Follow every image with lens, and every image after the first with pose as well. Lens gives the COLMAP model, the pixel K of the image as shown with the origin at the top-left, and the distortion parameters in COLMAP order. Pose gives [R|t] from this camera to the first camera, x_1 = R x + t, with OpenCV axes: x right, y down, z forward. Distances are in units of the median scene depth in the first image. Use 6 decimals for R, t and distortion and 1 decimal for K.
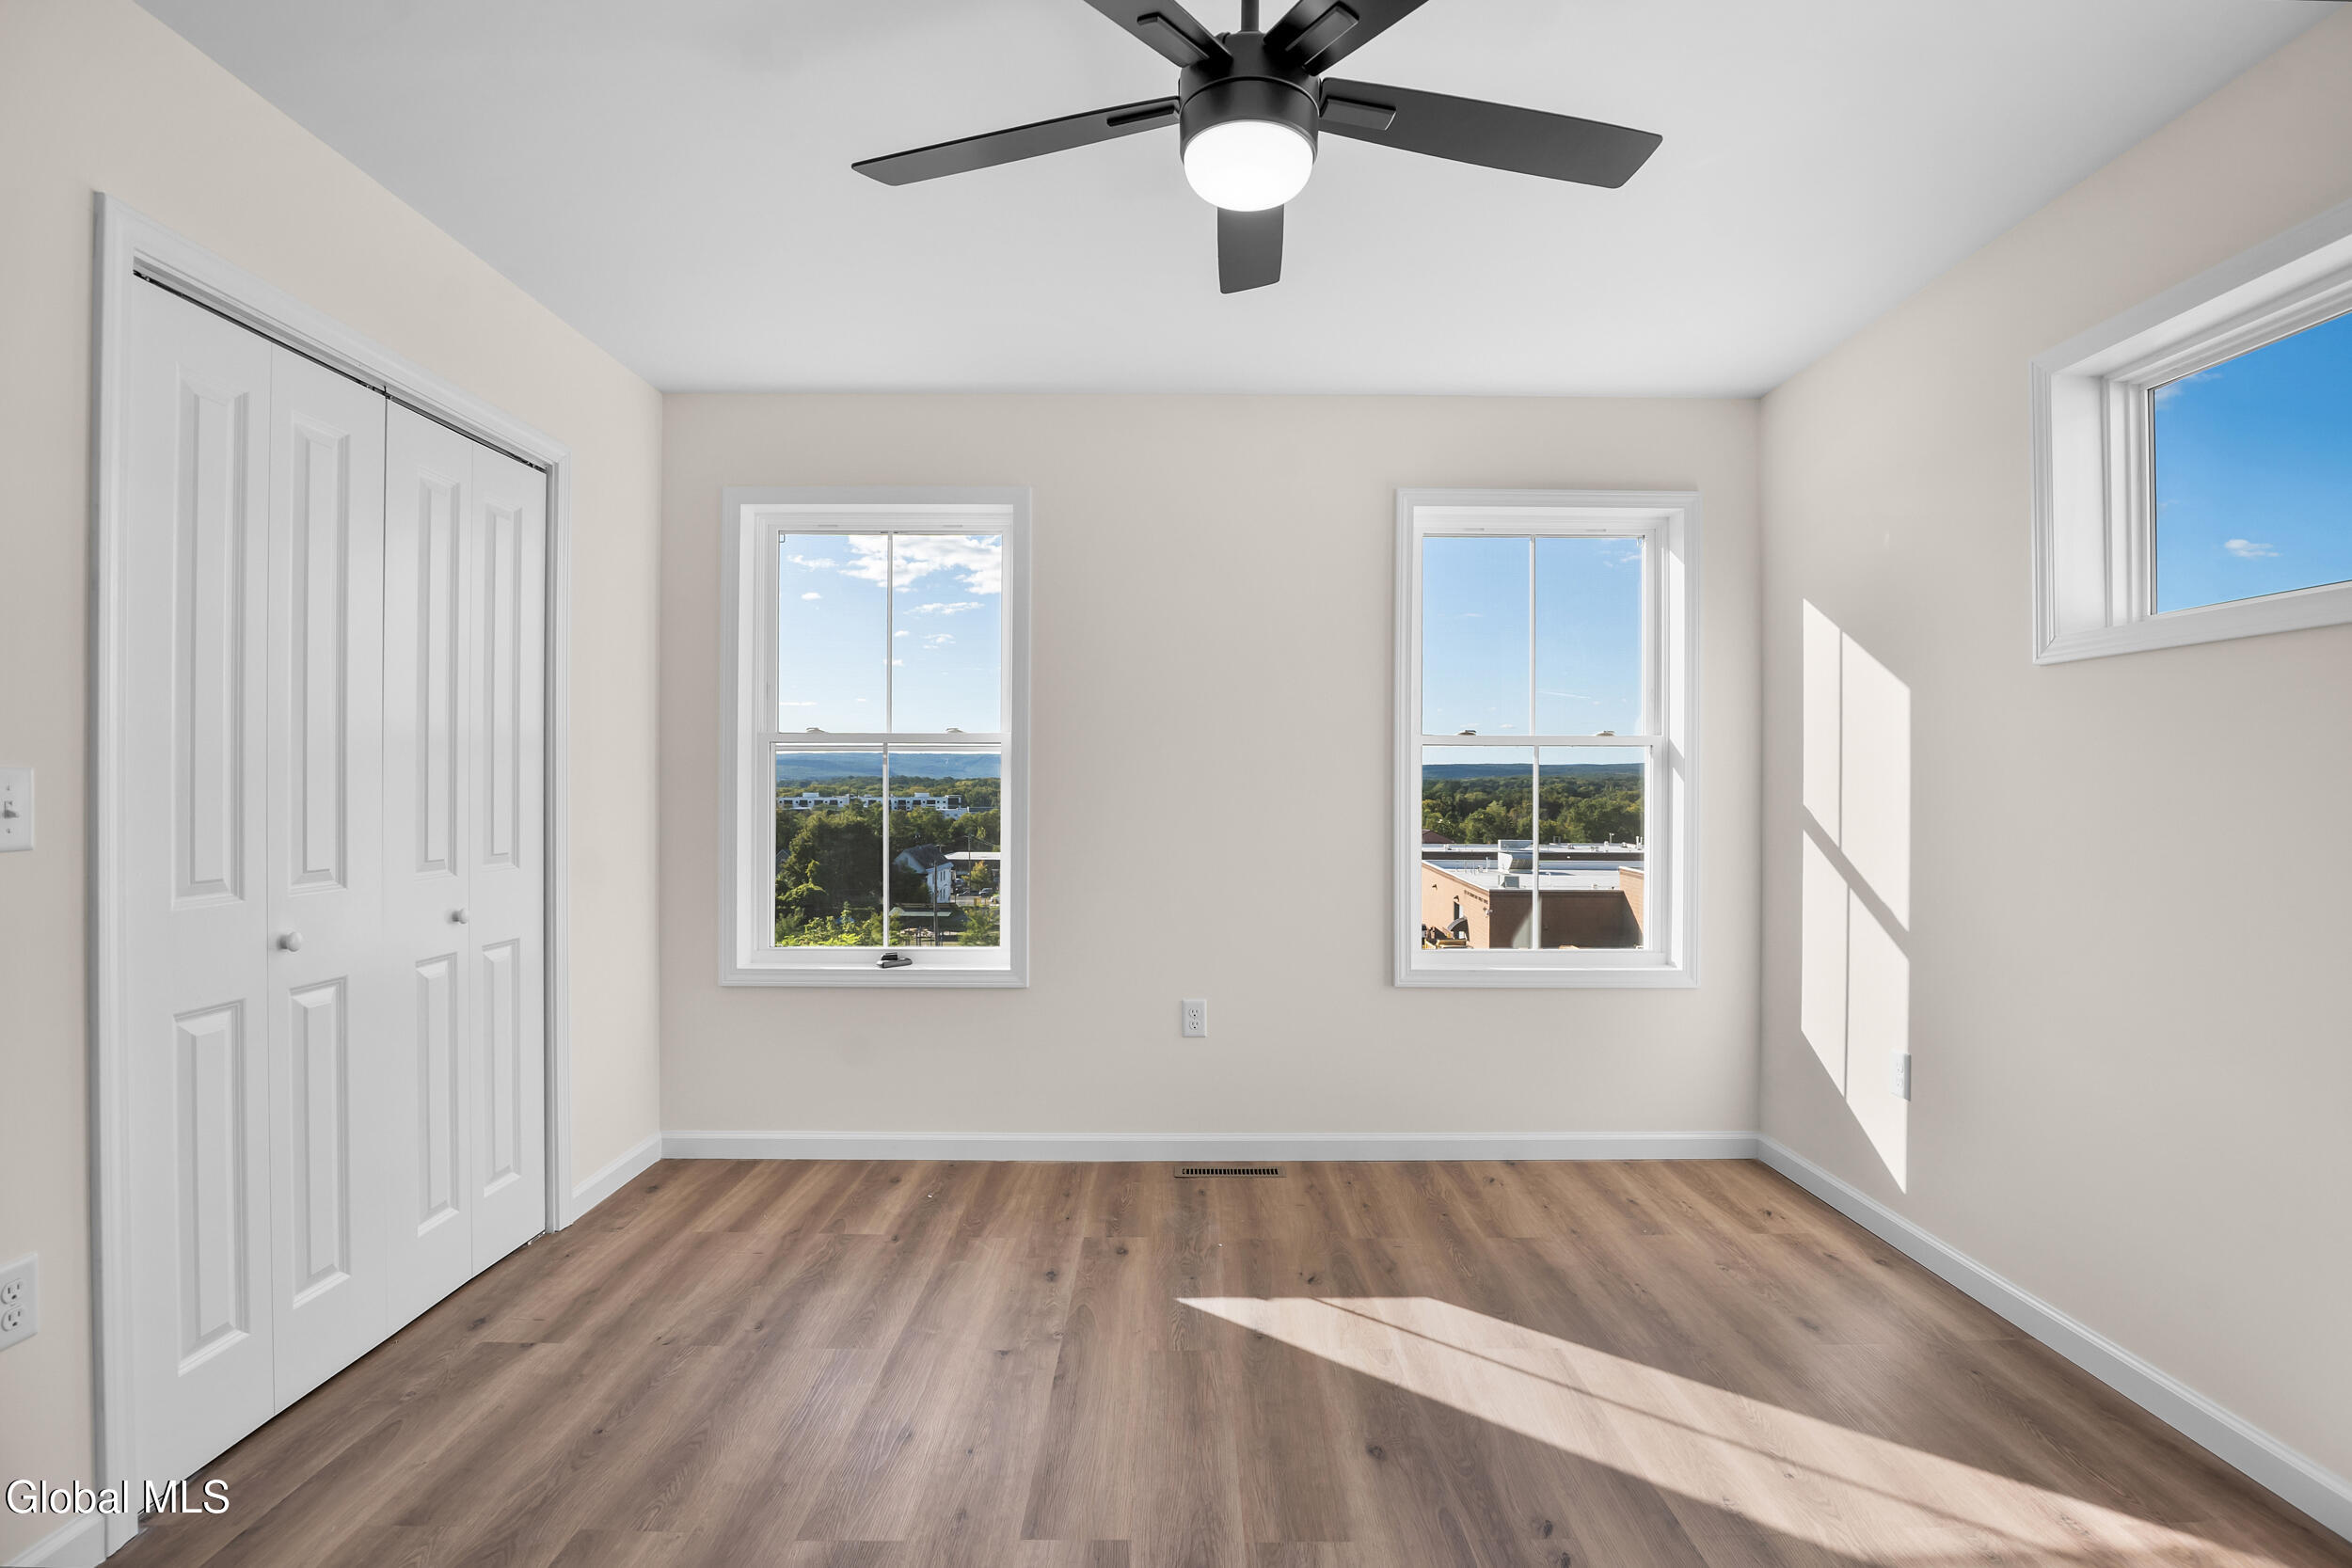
lens RADIAL K [[1115.2, 0, 1191.4], [0, 1115.2, 785.8], [0, 0, 1]] dist [-0.036174, 0.002886]
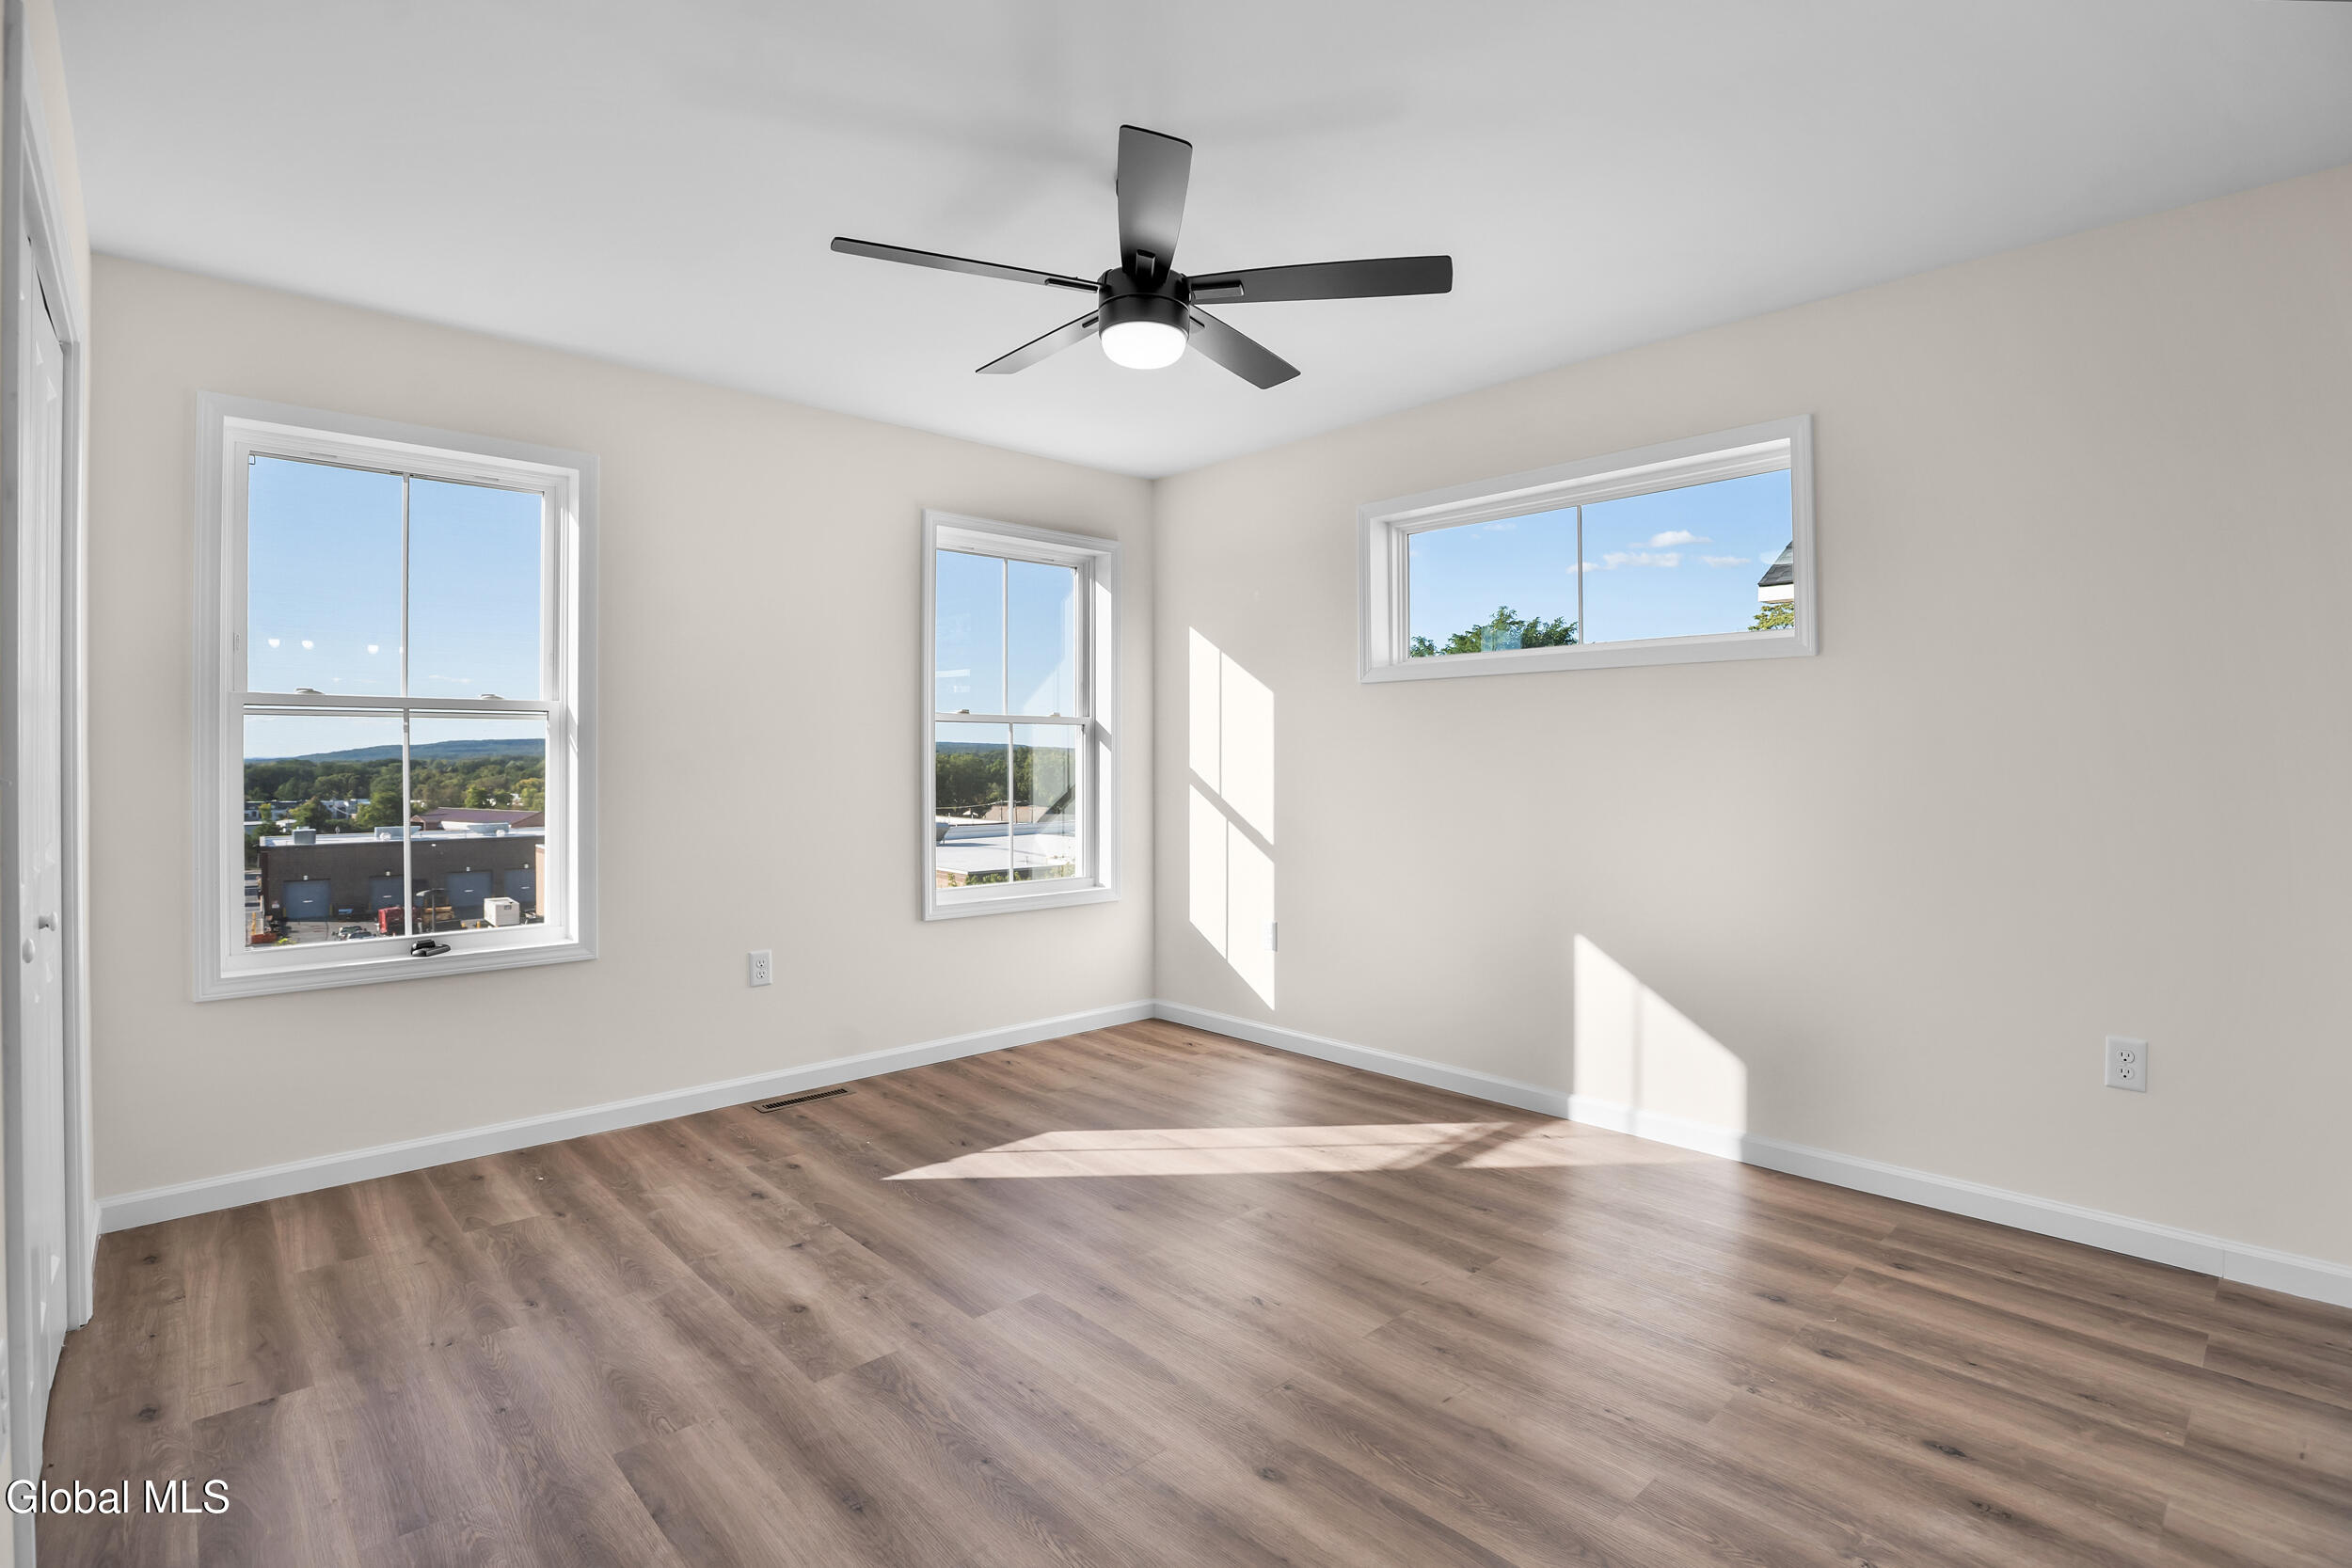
lens RADIAL K [[1115.2, 0, 1175.2], [0, 1115.2, 770.6], [0, 0, 1]] dist [-0.036174, 0.002886]
pose [[0.734940, -0.010549, 0.678050, -0.506829], [0.004808, 0.999935, 0.010345, 0.006935], [-0.678115, -0.004343, 0.734943, -0.084510]]
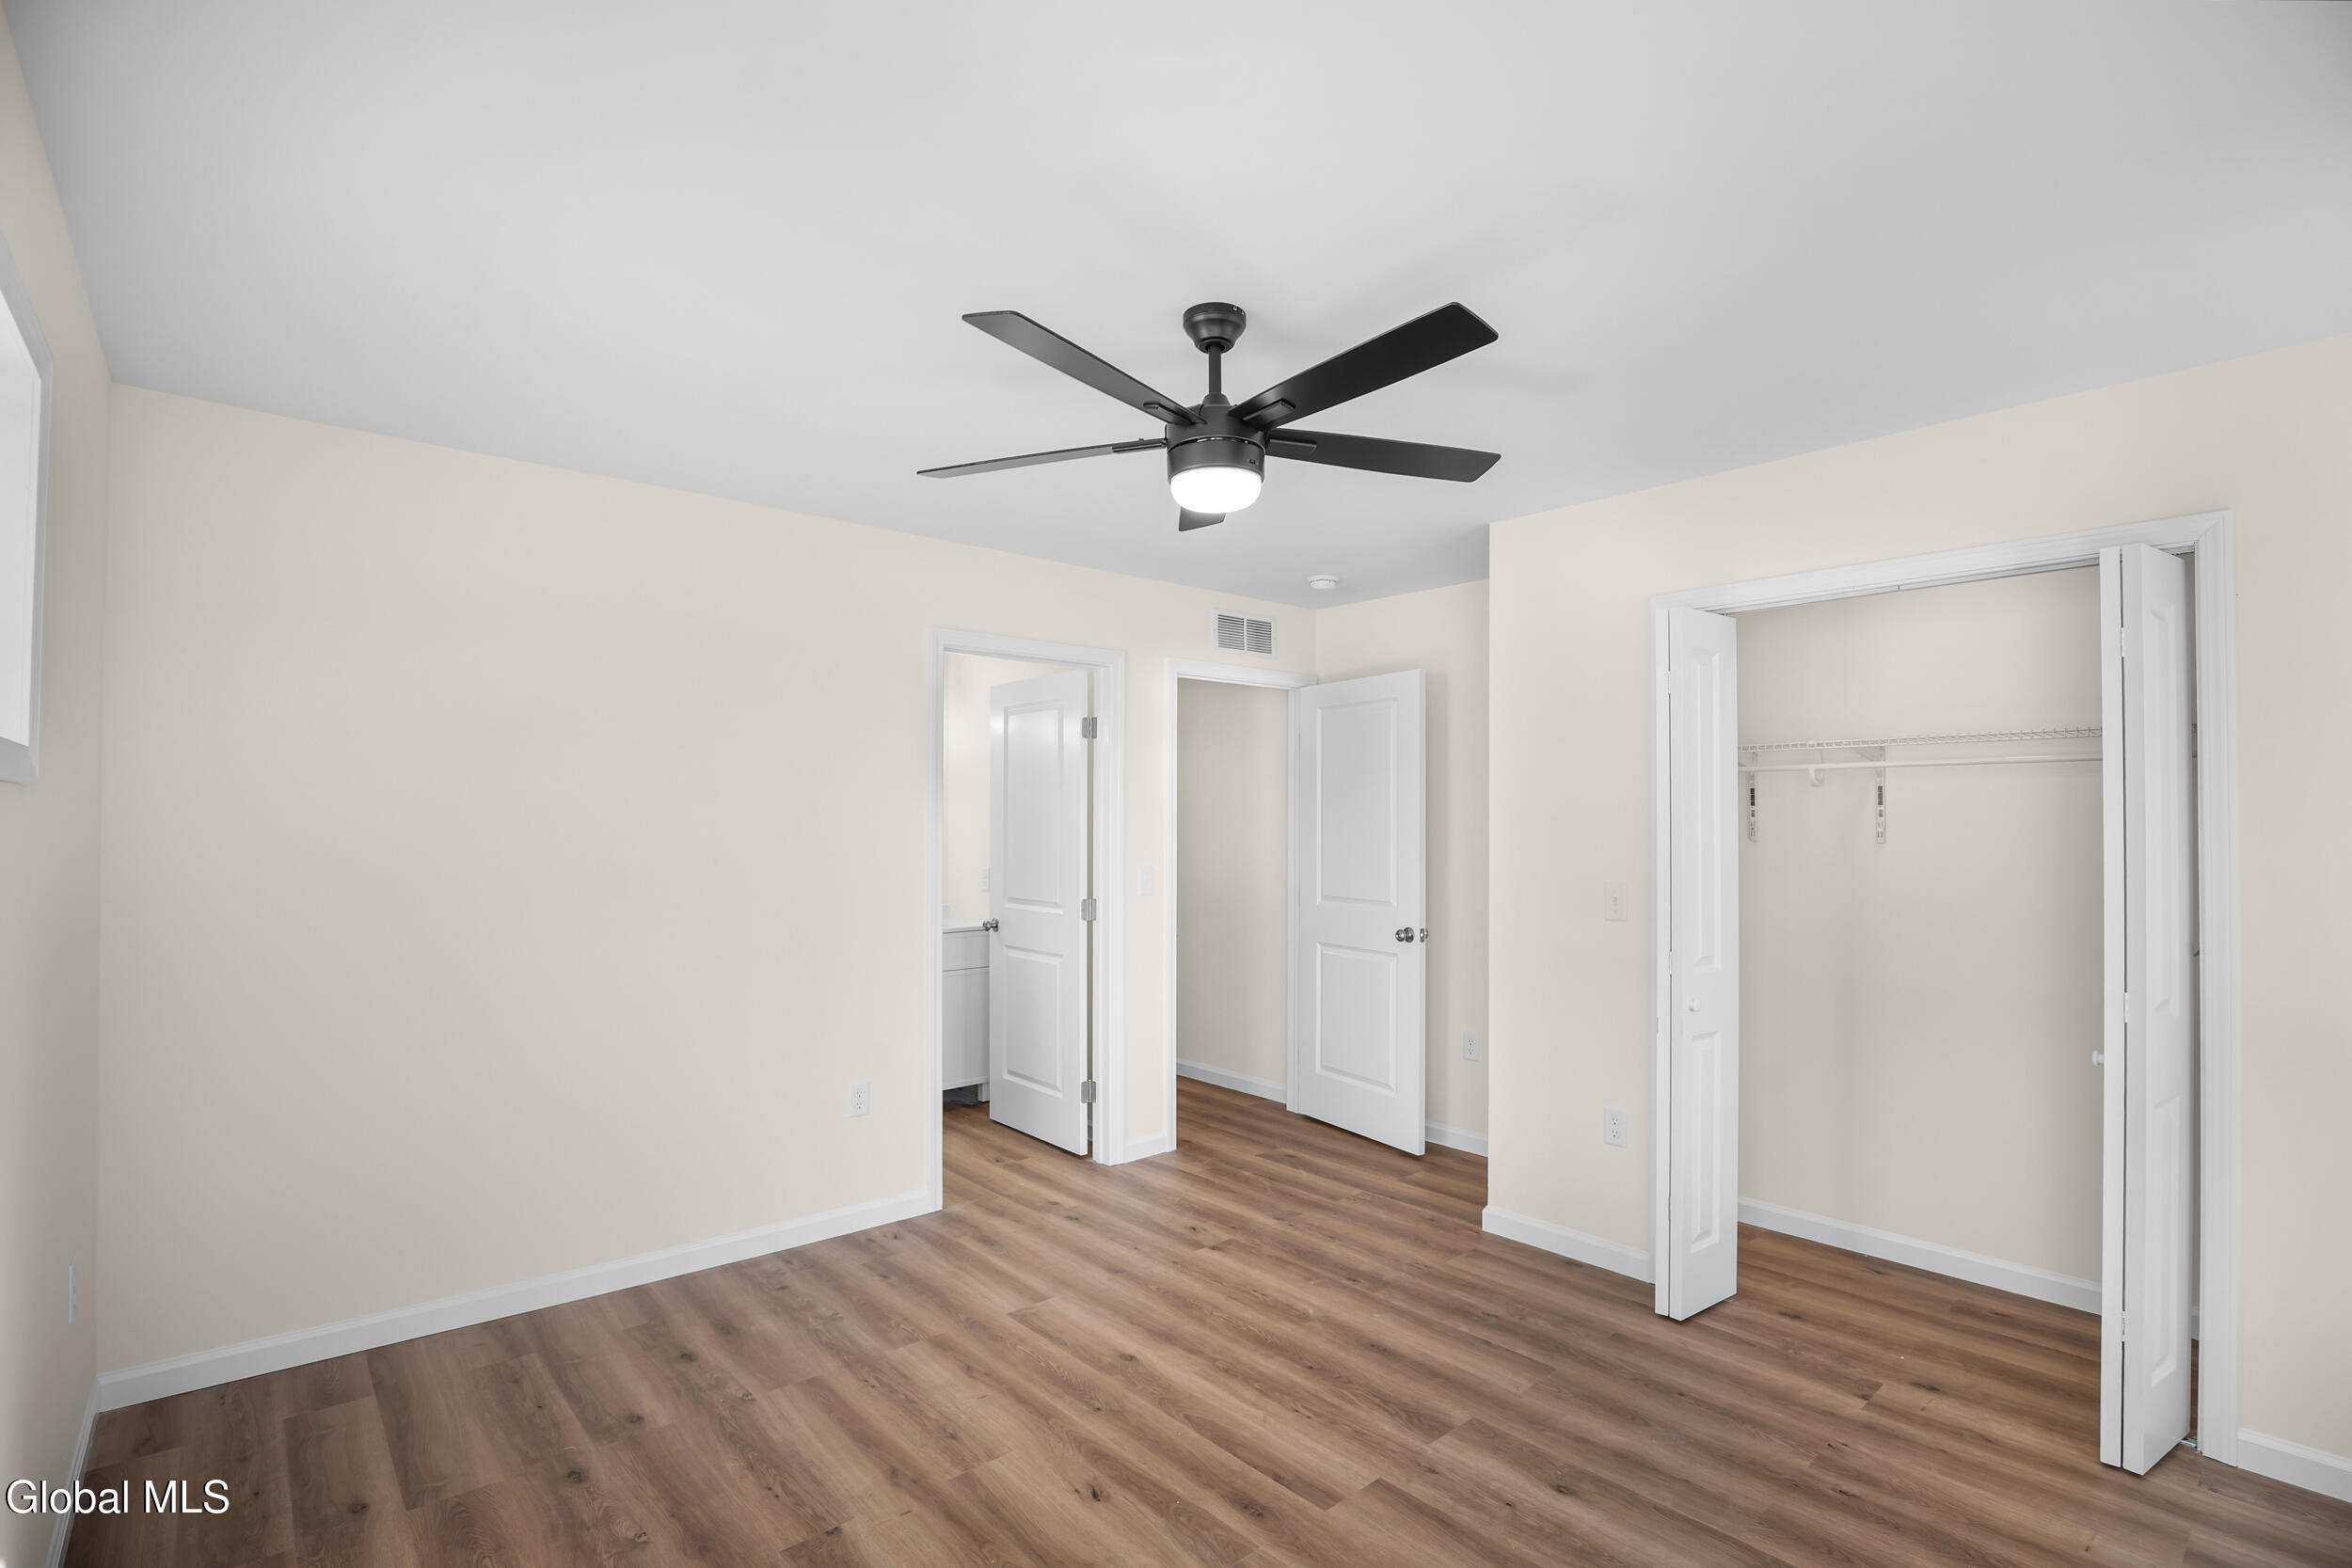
lens RADIAL K [[1115.2, 0, 1185.9], [0, 1115.2, 791.5], [0, 0, 1]] dist [-0.036174, 0.002886]
pose [[-0.752926, -0.015477, -0.657924, 0.541019], [-0.004911, 0.999828, -0.017900, -0.078825], [0.658087, -0.010246, -0.752872, 1.086075]]
